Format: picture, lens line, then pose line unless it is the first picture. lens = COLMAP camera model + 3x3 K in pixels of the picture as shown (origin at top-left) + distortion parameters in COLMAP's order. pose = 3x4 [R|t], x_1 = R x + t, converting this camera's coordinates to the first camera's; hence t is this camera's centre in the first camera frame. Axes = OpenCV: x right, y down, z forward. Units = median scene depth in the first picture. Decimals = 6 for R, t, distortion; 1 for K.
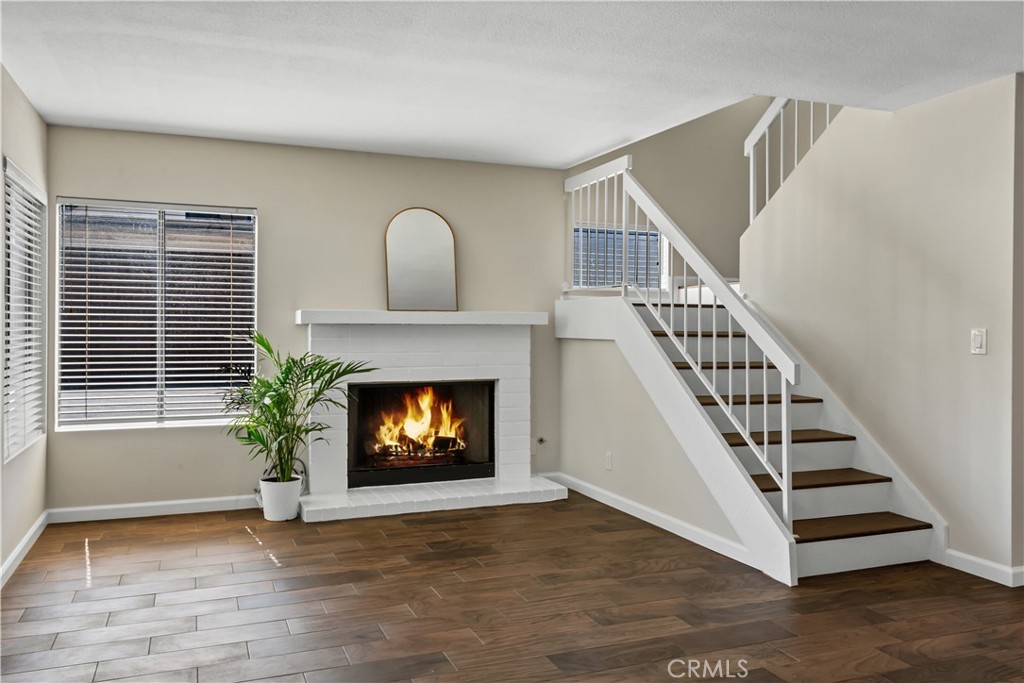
lens RADIAL K [[763.5, 0, 473.4], [0, 763.5, 334.0], [0, 0, 1]] dist [0.035105, -0.028541]
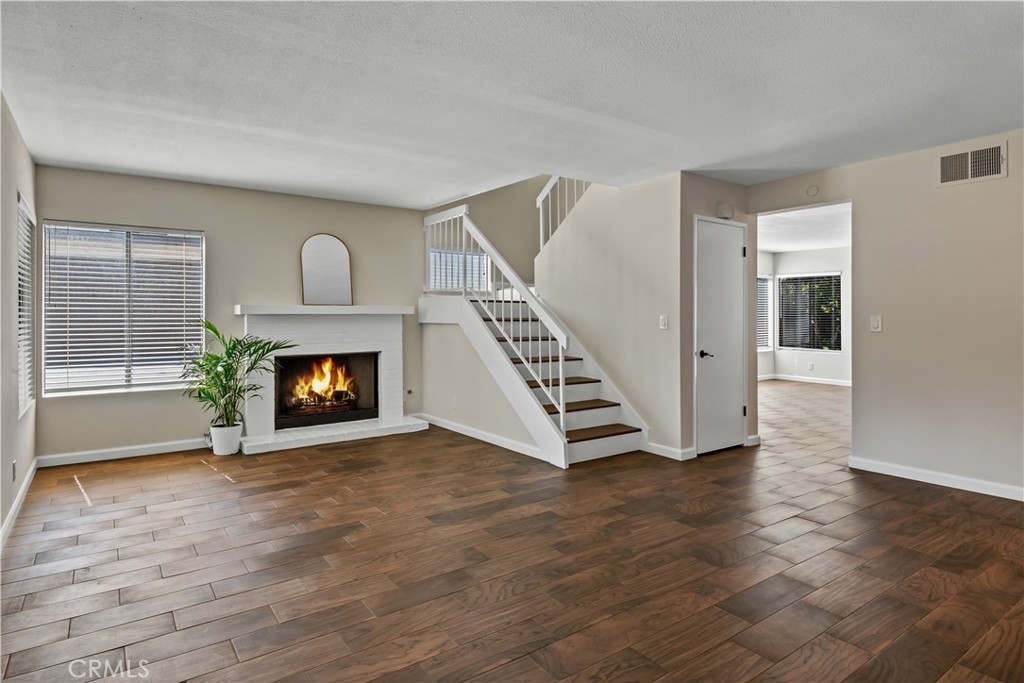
lens RADIAL K [[563.3, 0, 478.5], [0, 563.3, 318.7], [0, 0, 1]] dist [0.027736, -0.016489]
pose [[0.972268, -0.007687, 0.233745, -0.047165], [0.008252, 0.999965, -0.001442, -0.000283], [-0.233725, 0.003331, 0.972297, -0.129188]]
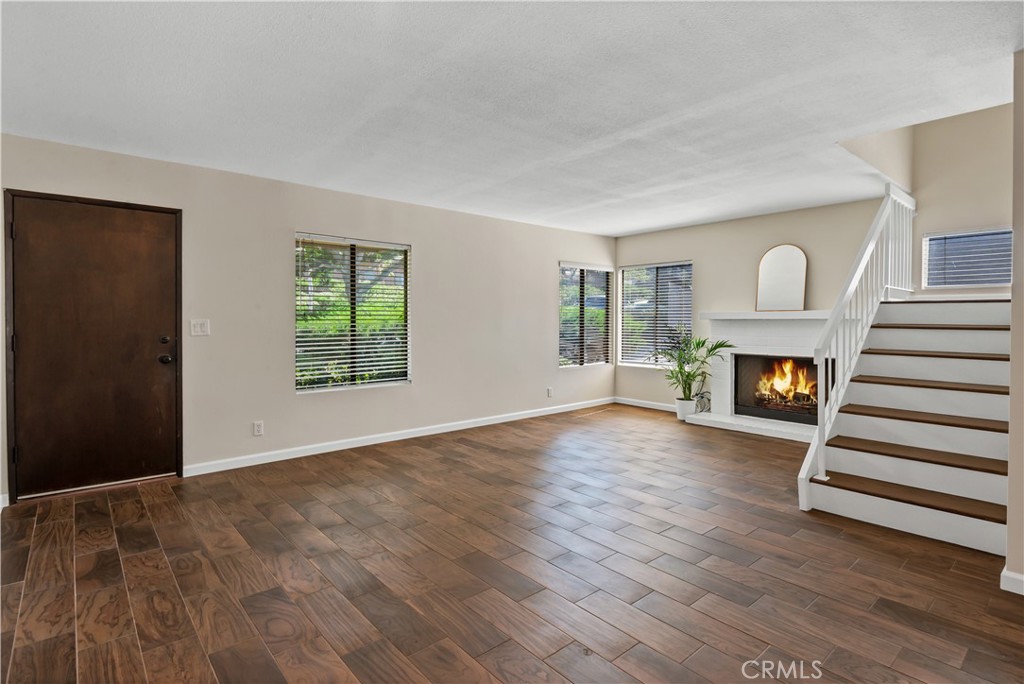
lens RADIAL K [[498.6, 0, 513.4], [0, 498.6, 320.0], [0, 0, 1]] dist [0.011784, -0.015798]
pose [[0.351279, -0.003772, -0.936263, 0.873563], [-0.006273, 0.999960, -0.006383, 0.000599], [0.936250, 0.008115, 0.351241, 0.171652]]
